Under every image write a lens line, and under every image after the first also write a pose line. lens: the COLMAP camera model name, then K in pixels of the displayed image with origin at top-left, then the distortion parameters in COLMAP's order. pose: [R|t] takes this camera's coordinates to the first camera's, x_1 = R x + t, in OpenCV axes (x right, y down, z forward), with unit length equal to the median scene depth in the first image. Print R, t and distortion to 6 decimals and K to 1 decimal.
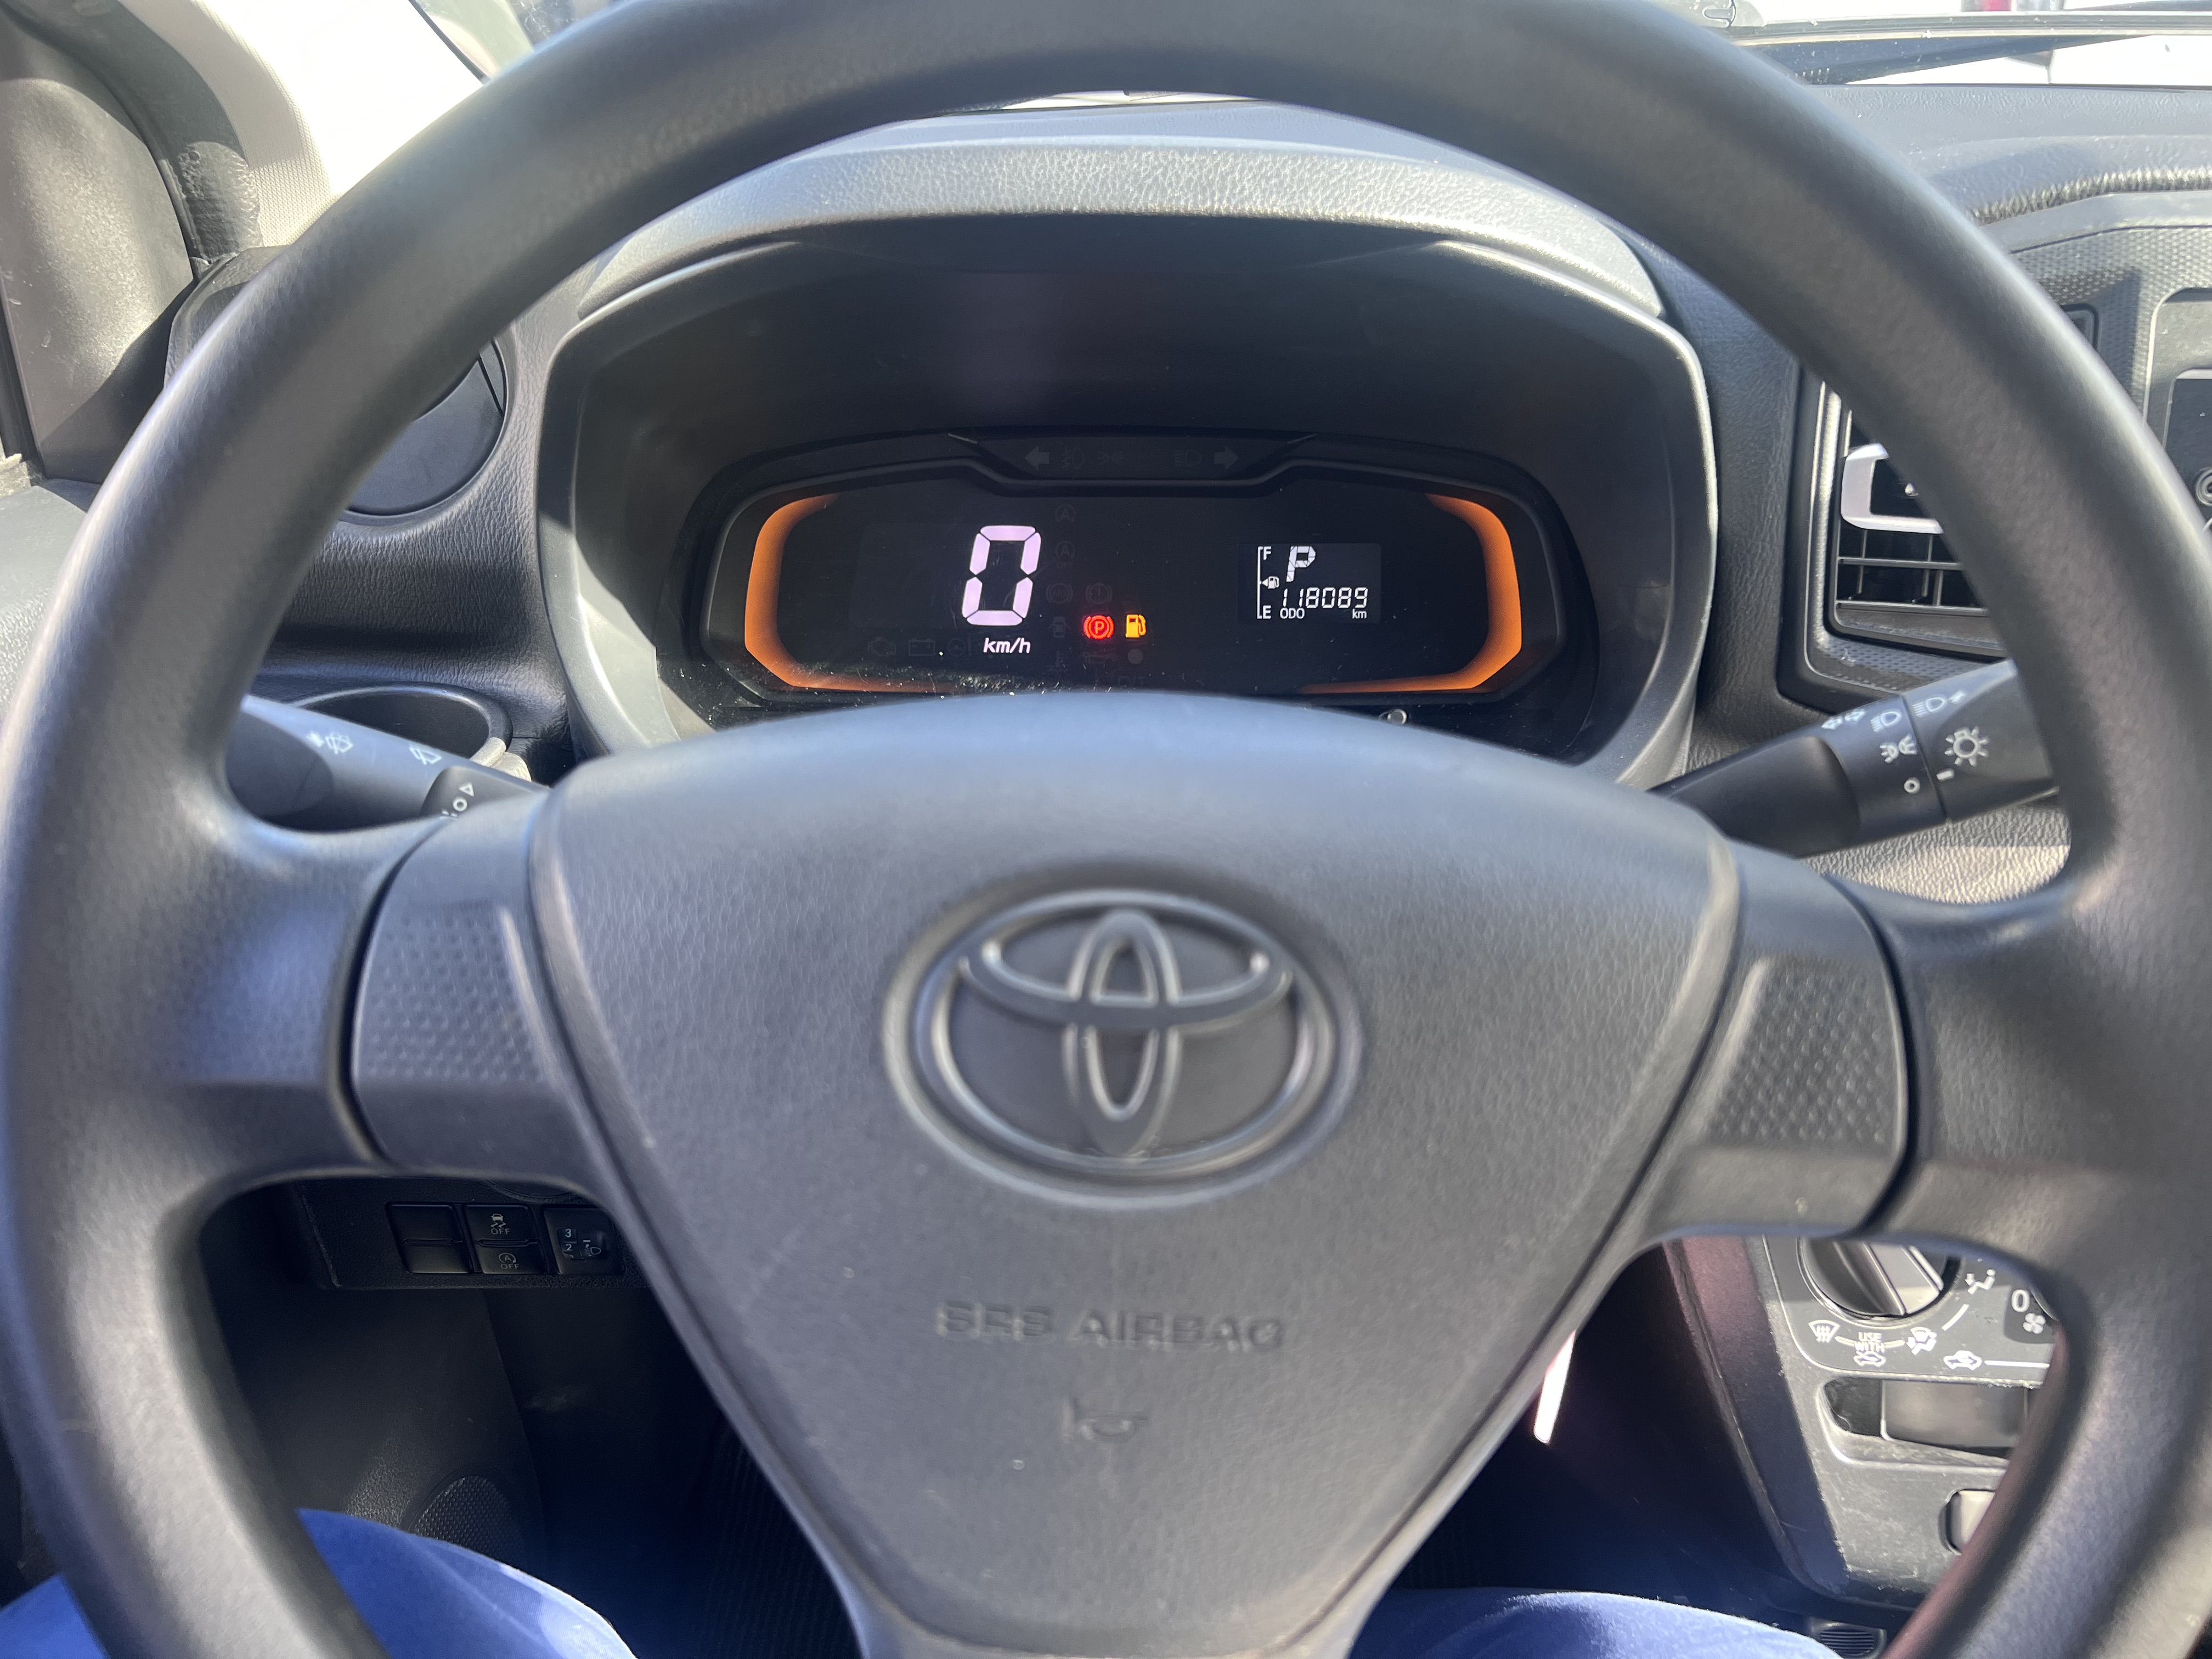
lens RADIAL K [[1682.6, 0, 1097.3], [0, 1682.6, 822.8], [0, 0, 1]] dist [0.015489, -0.001861]
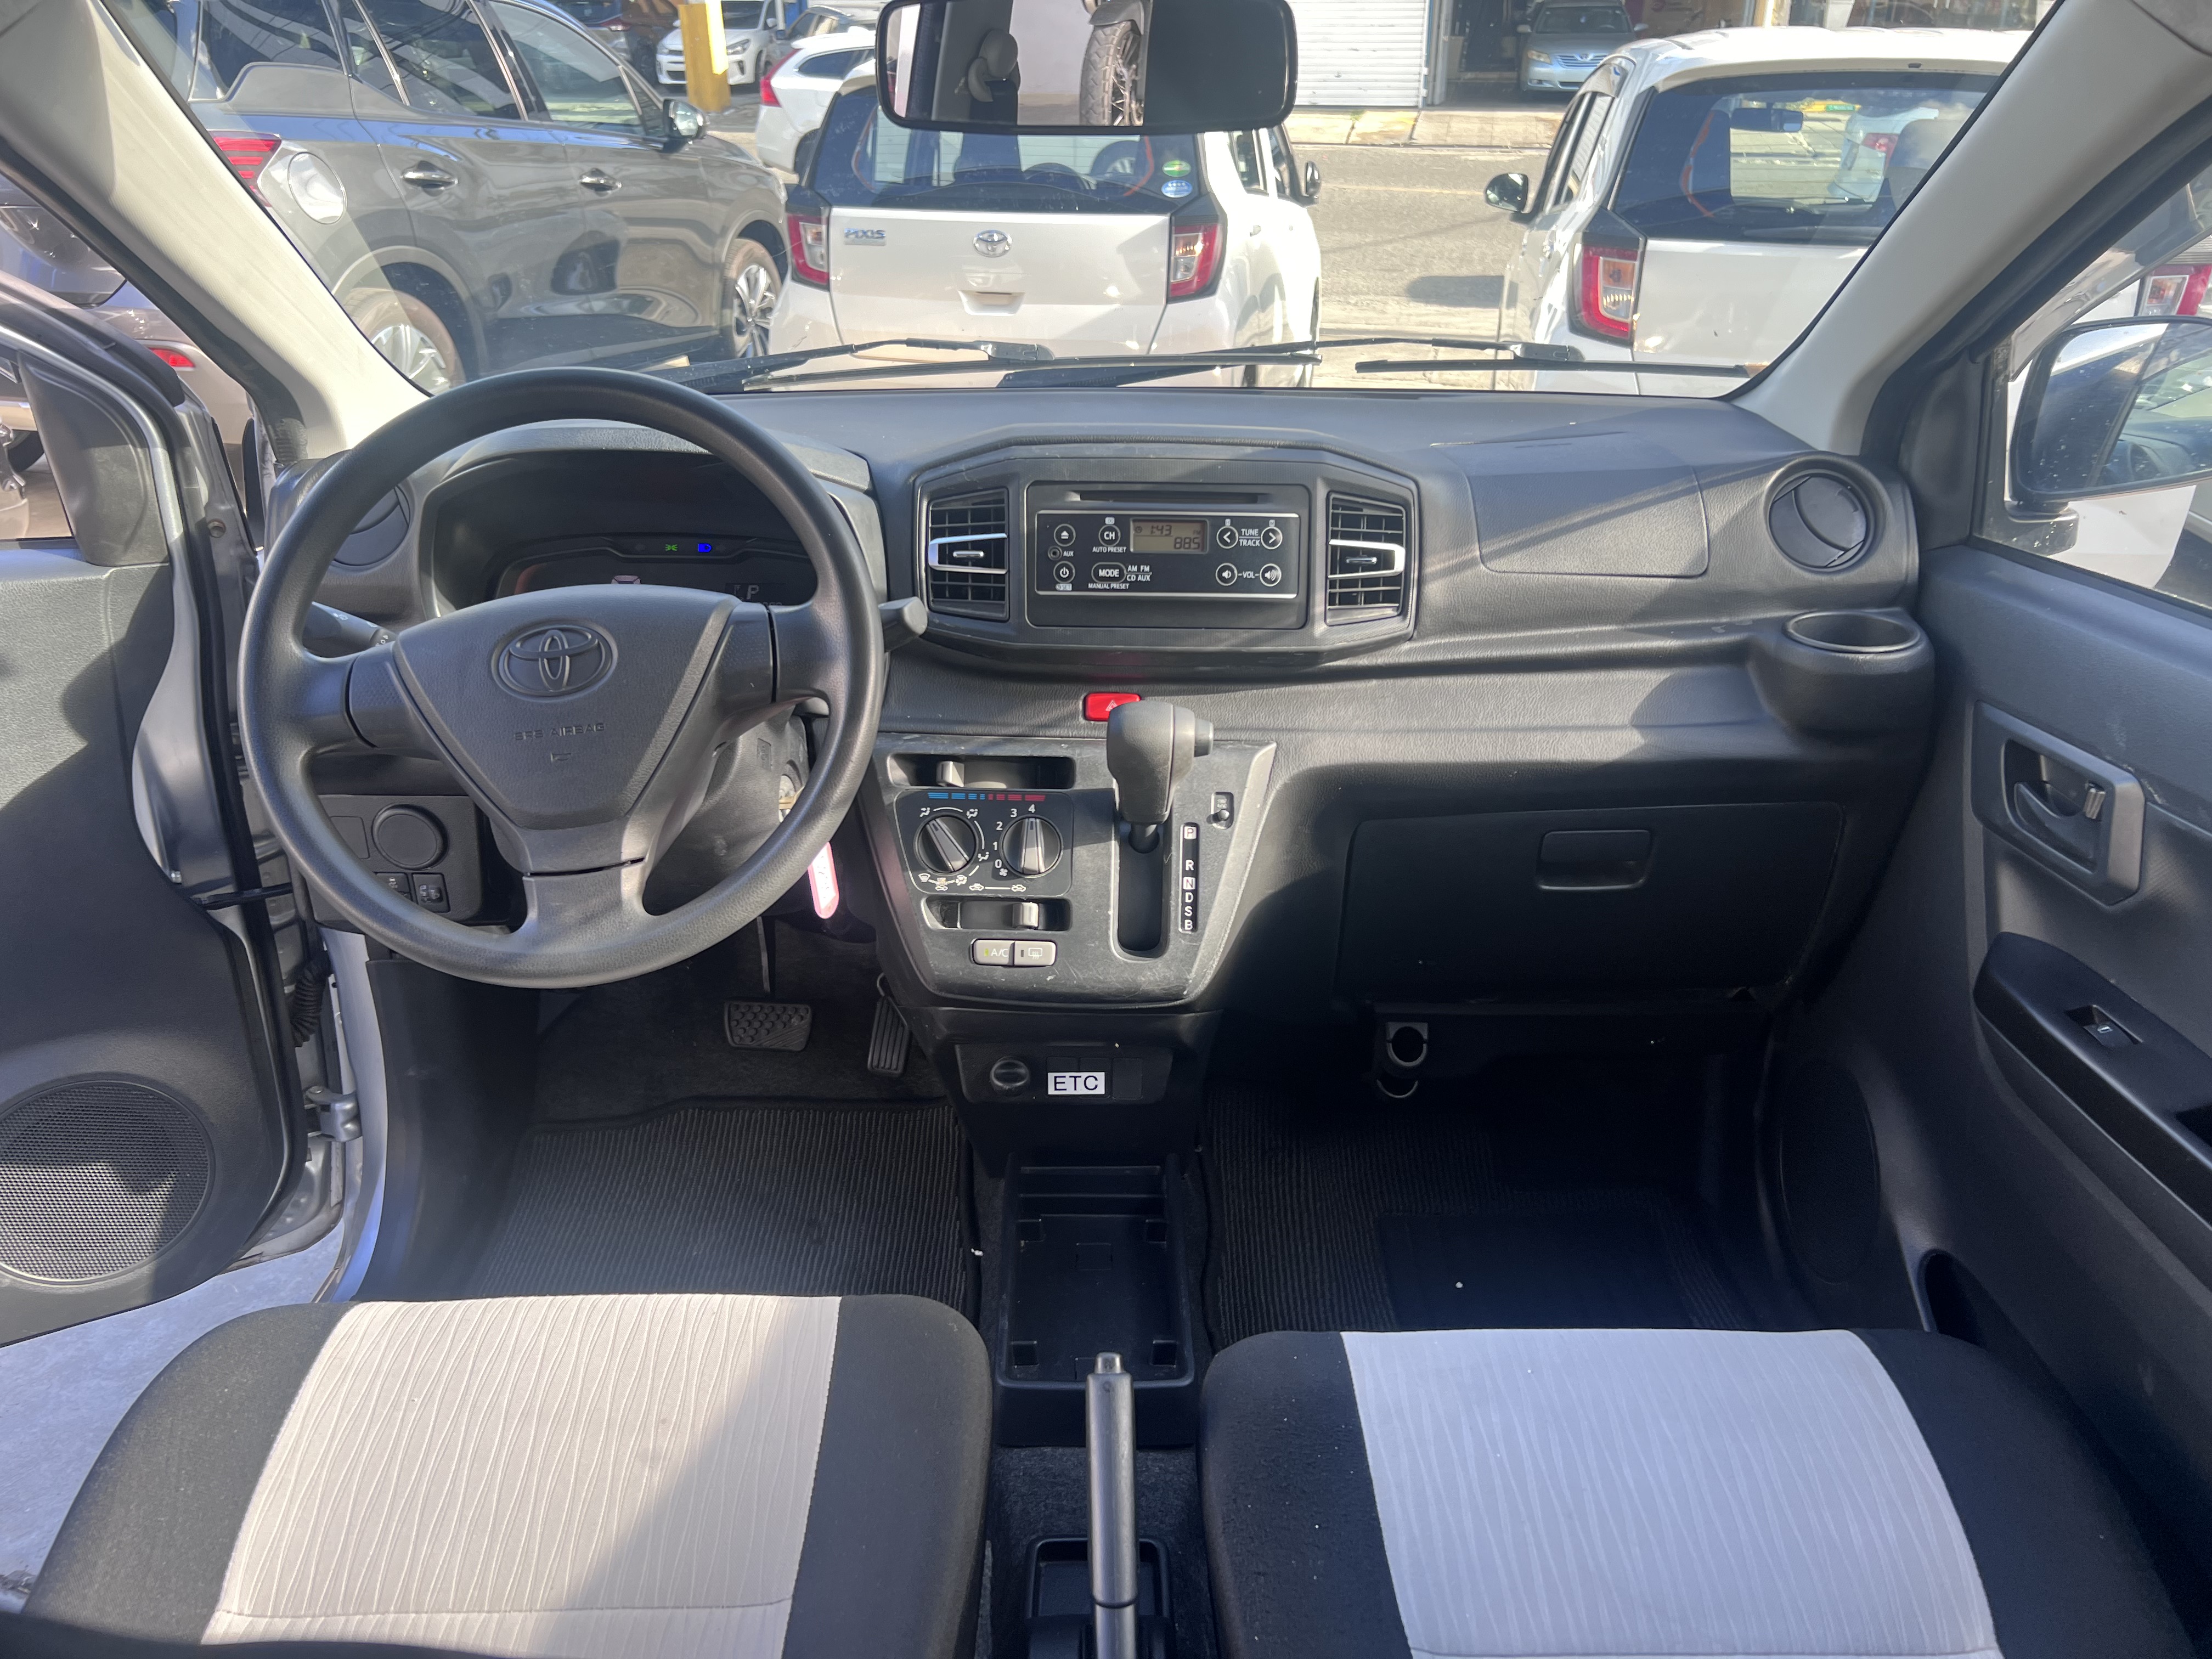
lens RADIAL K [[1682.6, 0, 1111.7], [0, 1682.6, 837.9], [0, 0, 1]] dist [0.015489, -0.001861]
pose [[0.998639, -0.005761, 0.051833, 0.584838], [0.010626, 0.995508, -0.094081, 0.485327], [-0.051058, 0.094503, 0.994214, -1.554265]]
